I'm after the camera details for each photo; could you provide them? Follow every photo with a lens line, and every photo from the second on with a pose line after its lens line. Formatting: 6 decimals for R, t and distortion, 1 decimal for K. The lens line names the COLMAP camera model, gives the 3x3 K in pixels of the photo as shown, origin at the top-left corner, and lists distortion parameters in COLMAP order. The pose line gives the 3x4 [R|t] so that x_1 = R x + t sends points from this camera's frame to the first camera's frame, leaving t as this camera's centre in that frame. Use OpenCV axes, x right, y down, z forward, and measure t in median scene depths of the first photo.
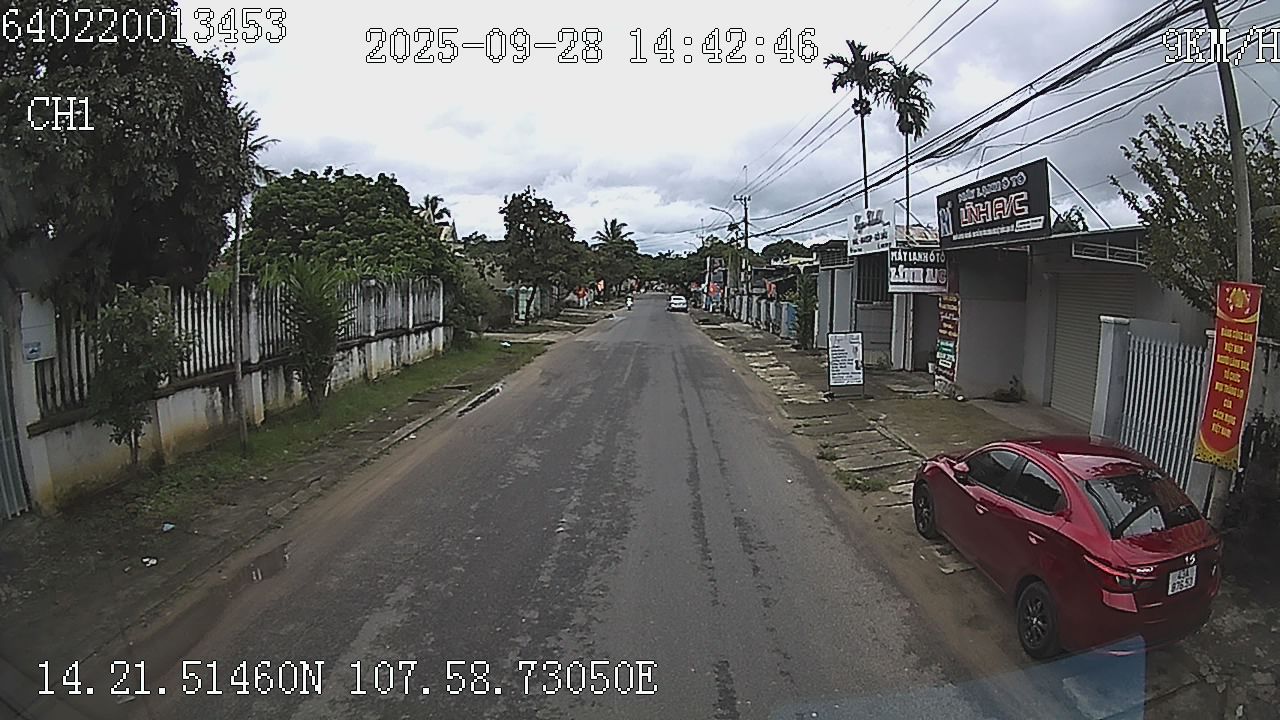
lens RADIAL K [[674.0, 0, 654.3], [0, 674.0, 363.9], [0, 0, 1]] dist [-0.317698, 0.075844]
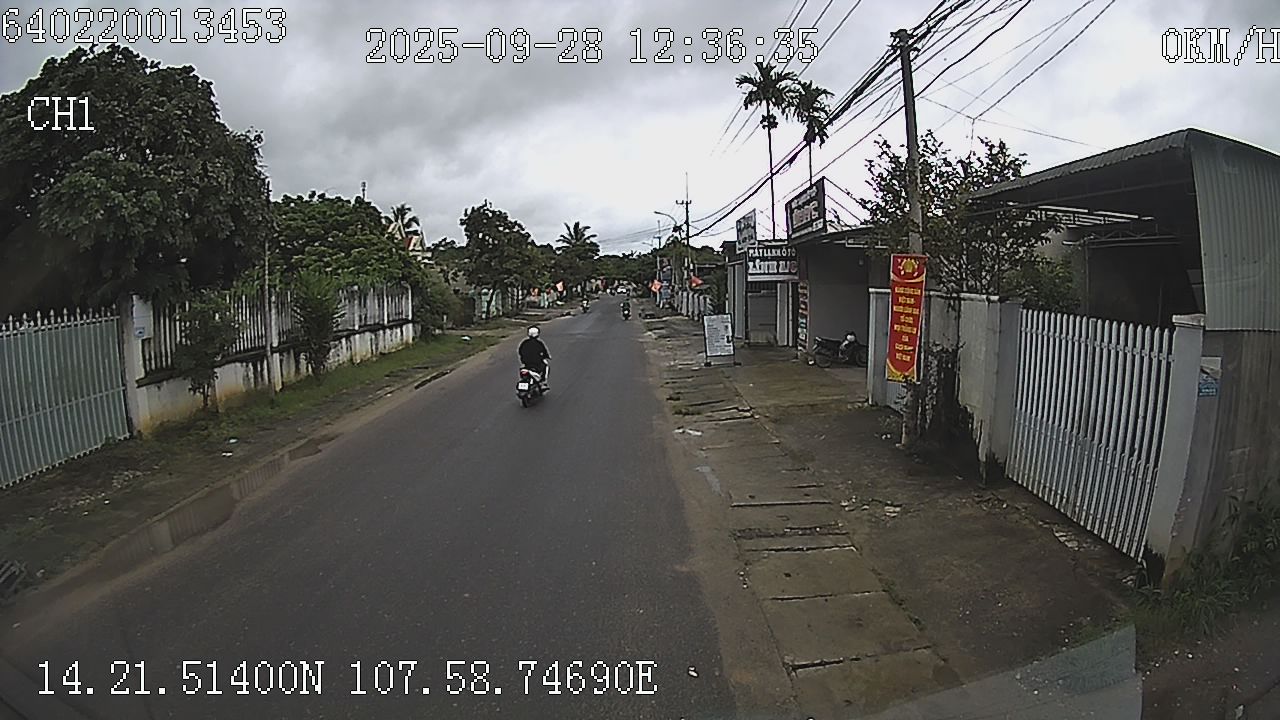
lens RADIAL K [[674.0, 0, 654.3], [0, 674.0, 363.9], [0, 0, 1]] dist [-0.317698, 0.075844]
pose [[0.998835, -0.030252, 0.037585, 0.067183], [0.030237, 0.999542, 0.000988, 0.026199], [-0.037598, 0.000150, 0.999293, -0.182350]]
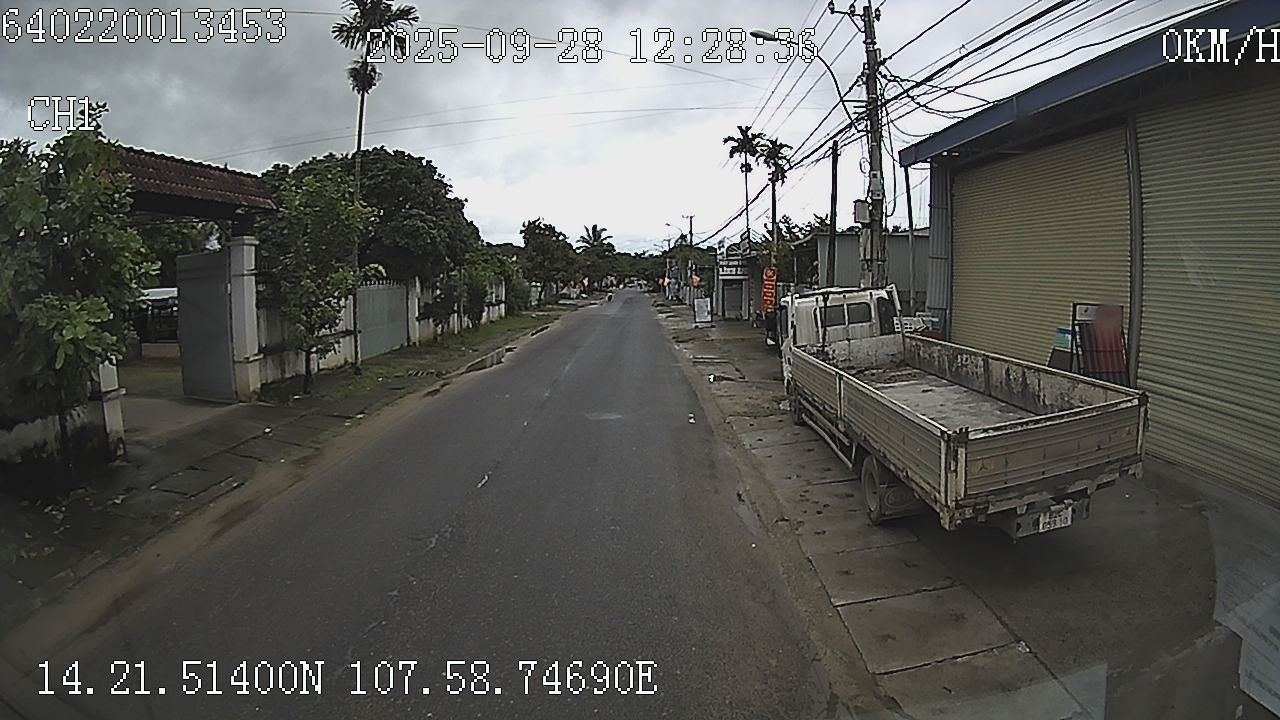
lens RADIAL K [[674.0, 0, 654.3], [0, 674.0, 363.9], [0, 0, 1]] dist [-0.317698, 0.075844]
pose [[0.999502, -0.017738, 0.026116, 0.038085], [0.017603, 0.999831, 0.005381, 0.094580], [-0.026207, -0.004919, 0.999644, -0.749664]]
